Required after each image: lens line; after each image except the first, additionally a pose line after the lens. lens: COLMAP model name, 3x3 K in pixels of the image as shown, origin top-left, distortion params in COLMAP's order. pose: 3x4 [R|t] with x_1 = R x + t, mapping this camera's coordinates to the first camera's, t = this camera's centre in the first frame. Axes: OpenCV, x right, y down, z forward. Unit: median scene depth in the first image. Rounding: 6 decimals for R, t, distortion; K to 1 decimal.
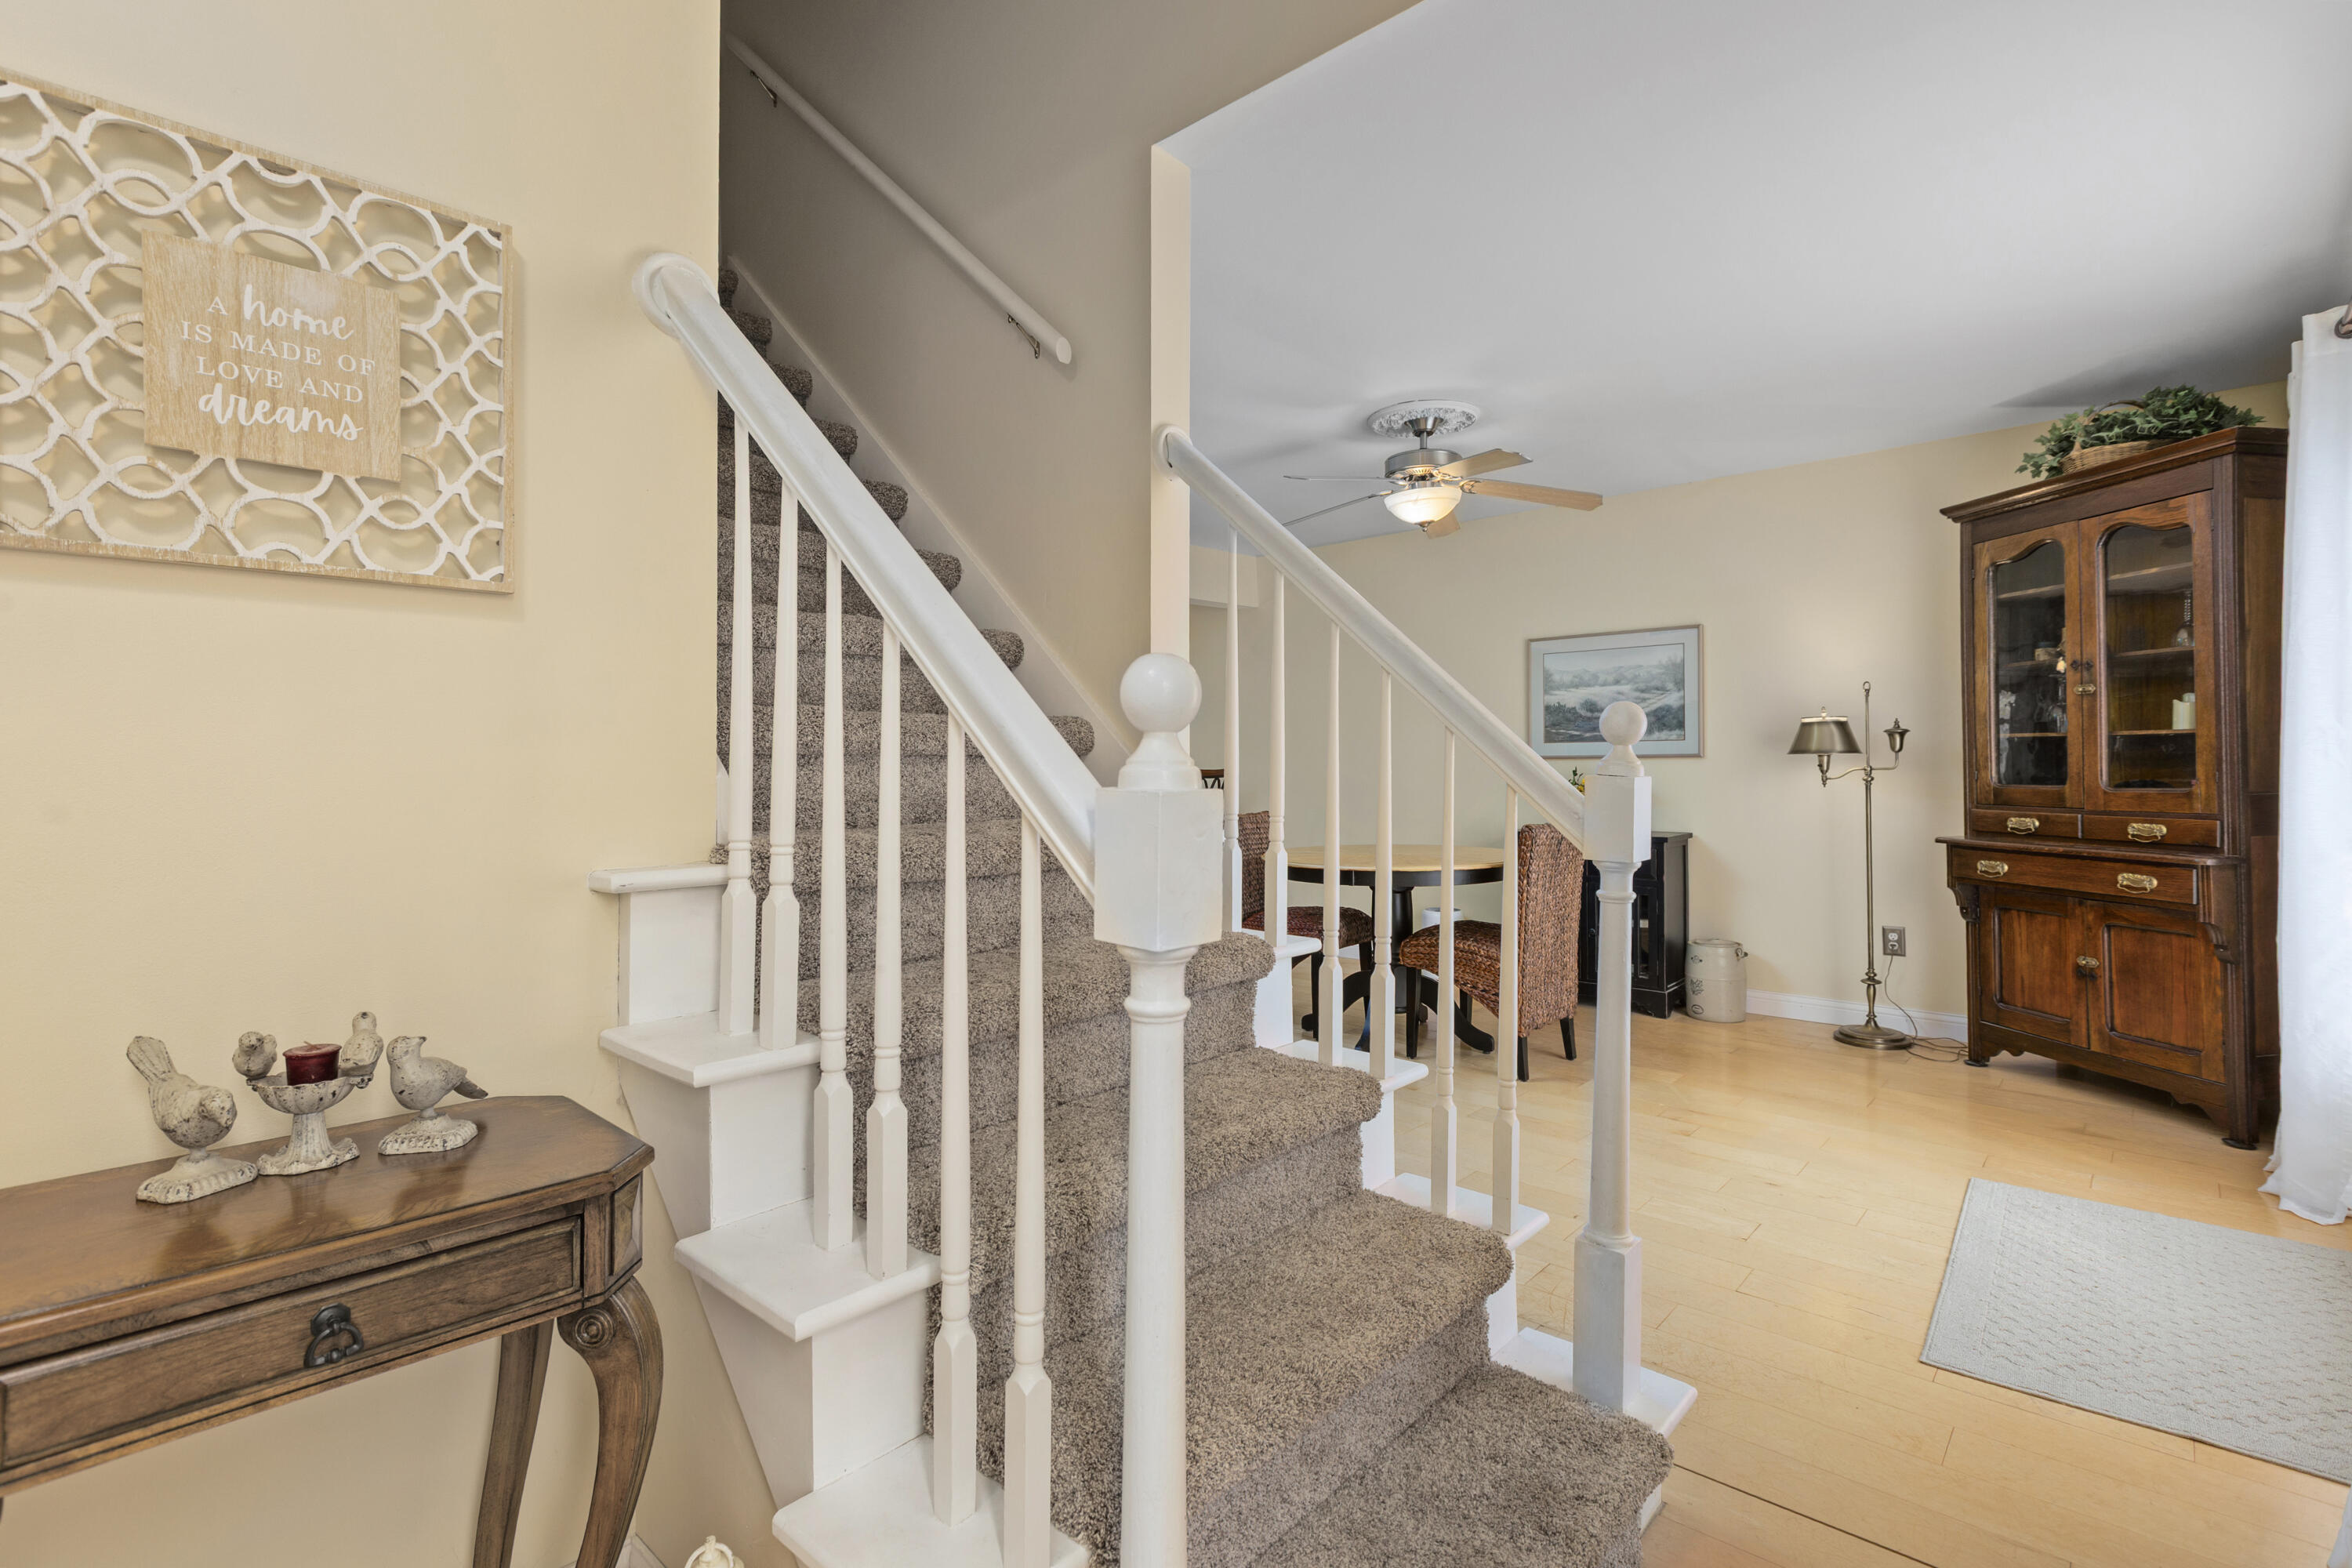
lens RADIAL K [[1101.5, 0, 1272.8], [0, 1101.5, 727.1], [0, 0, 1]] dist [-0.004260, 0.001074]
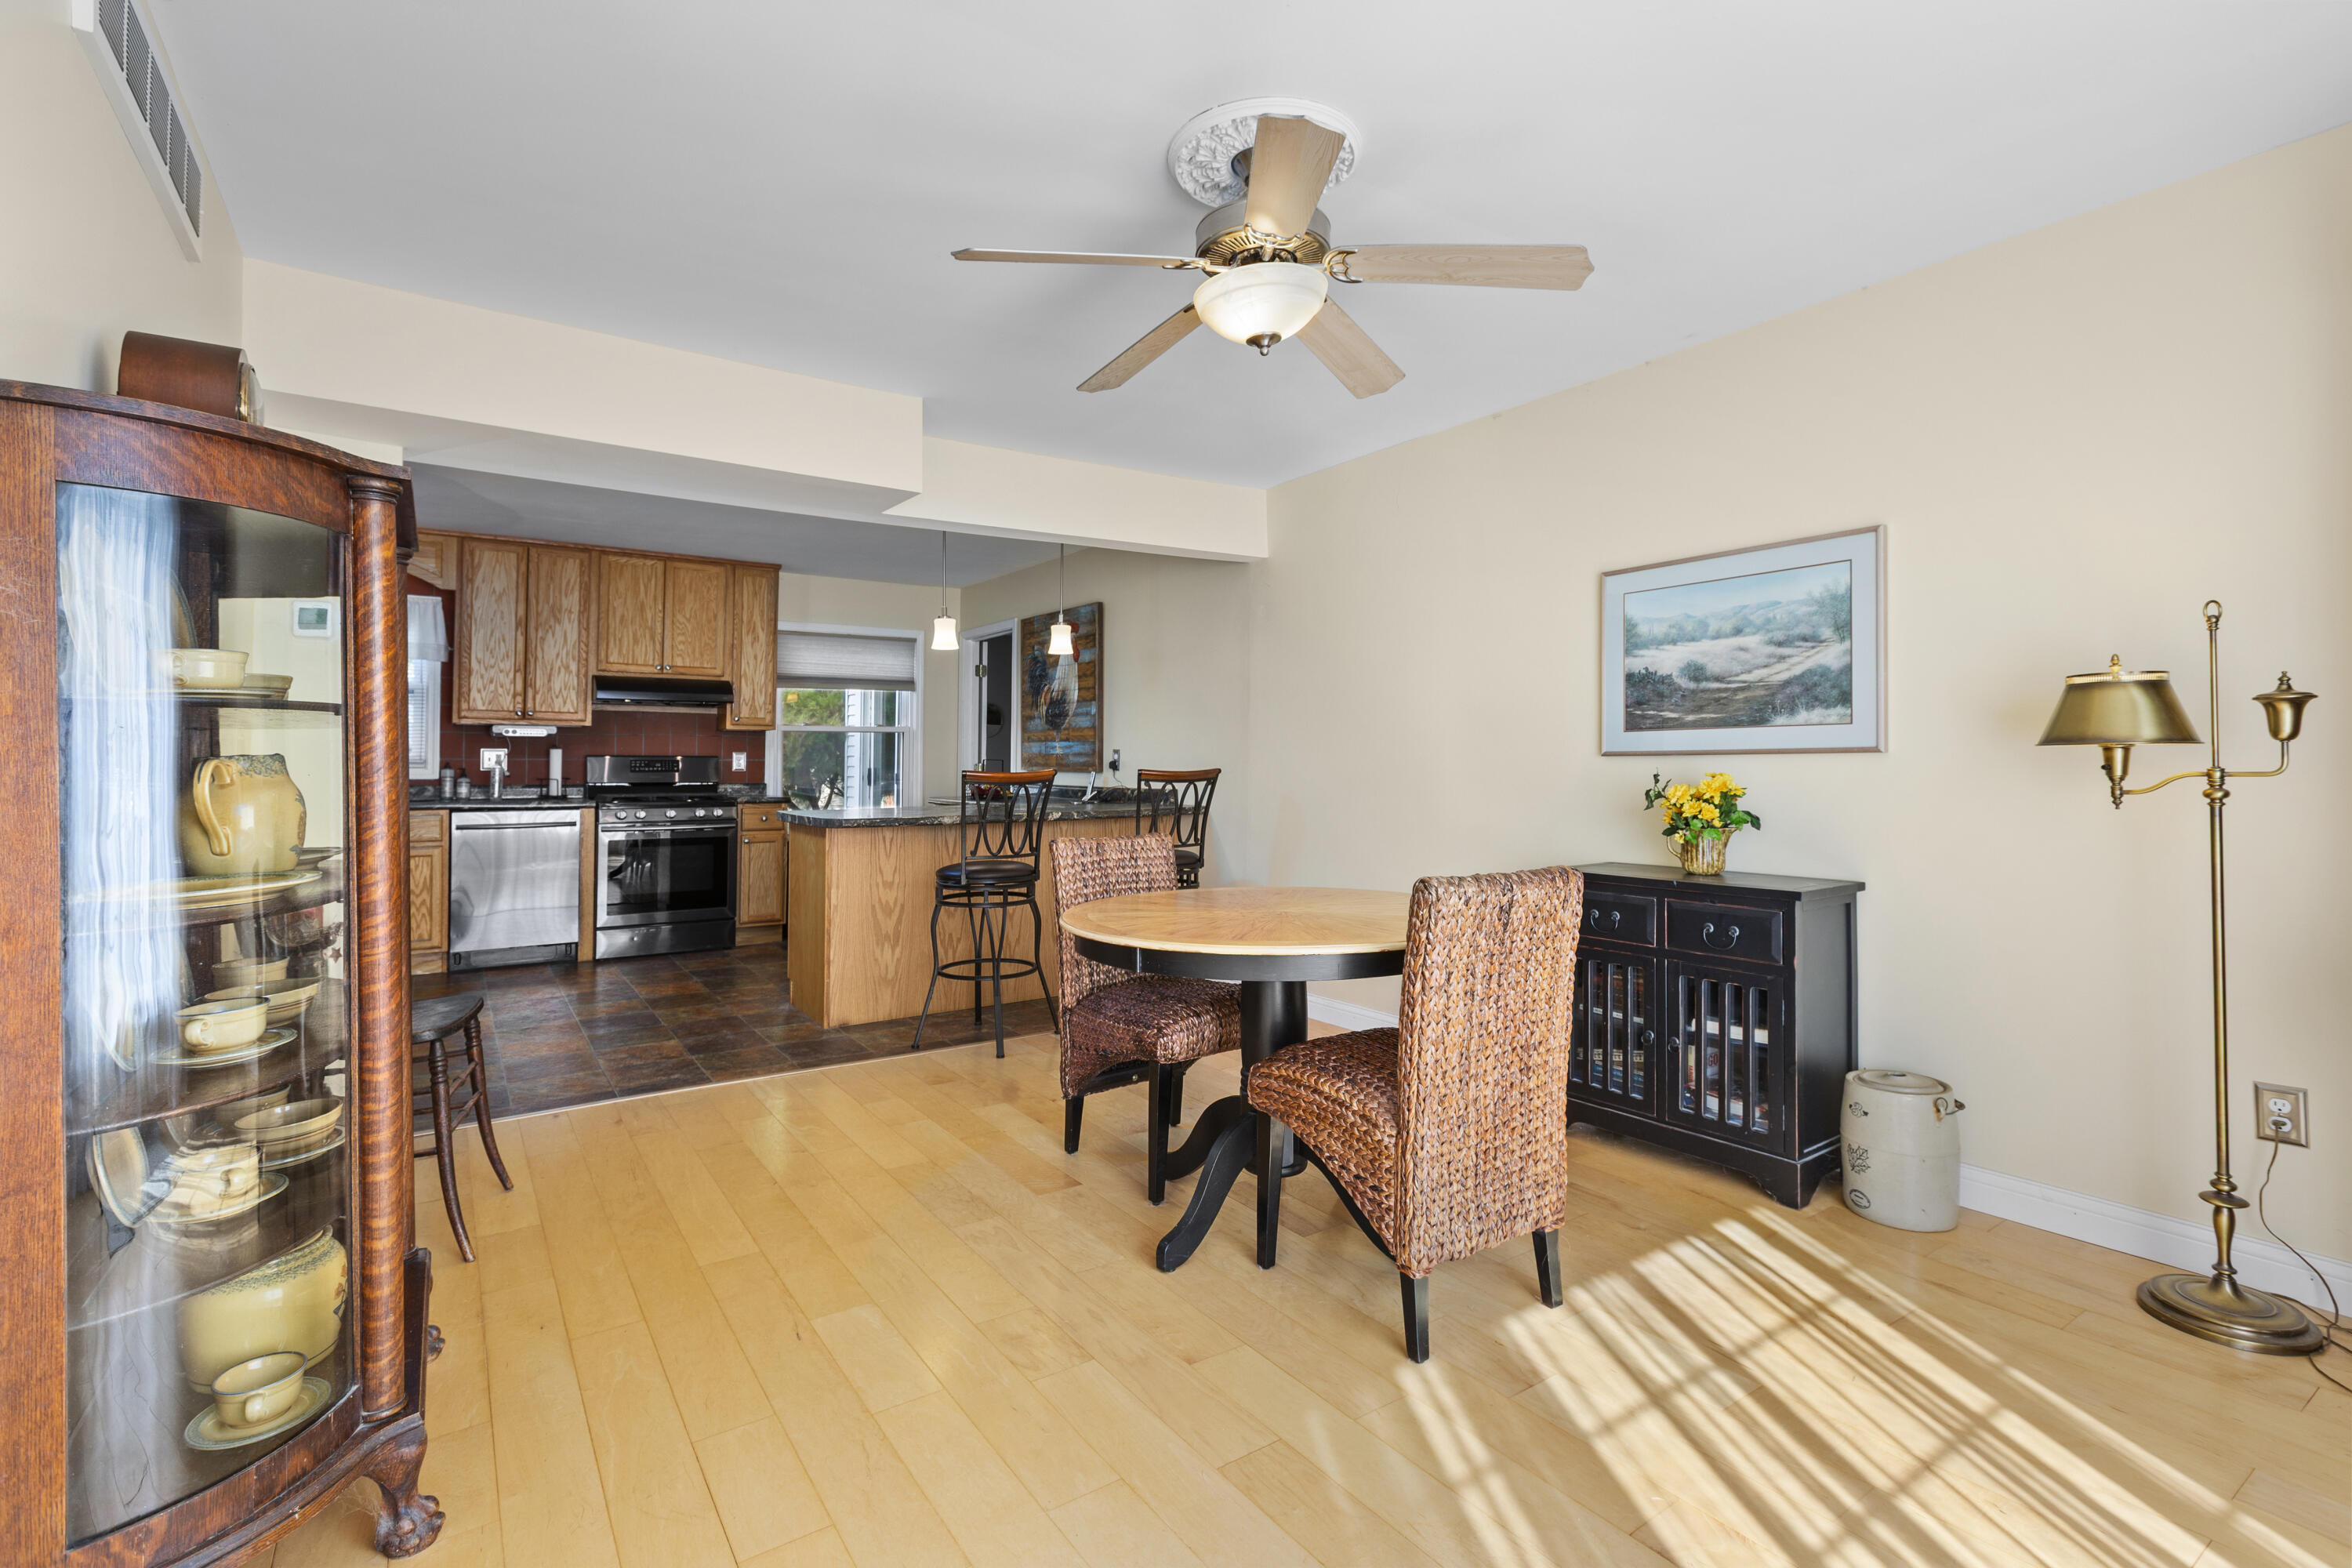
lens RADIAL K [[1101.5, 0, 1216.8], [0, 1101.5, 735.6], [0, 0, 1]] dist [-0.004260, 0.001074]
pose [[0.963887, -0.005692, -0.266249, 0.222045], [0.007158, 0.999964, 0.004535, 0.014303], [0.266214, -0.006277, 0.963894, 0.373483]]
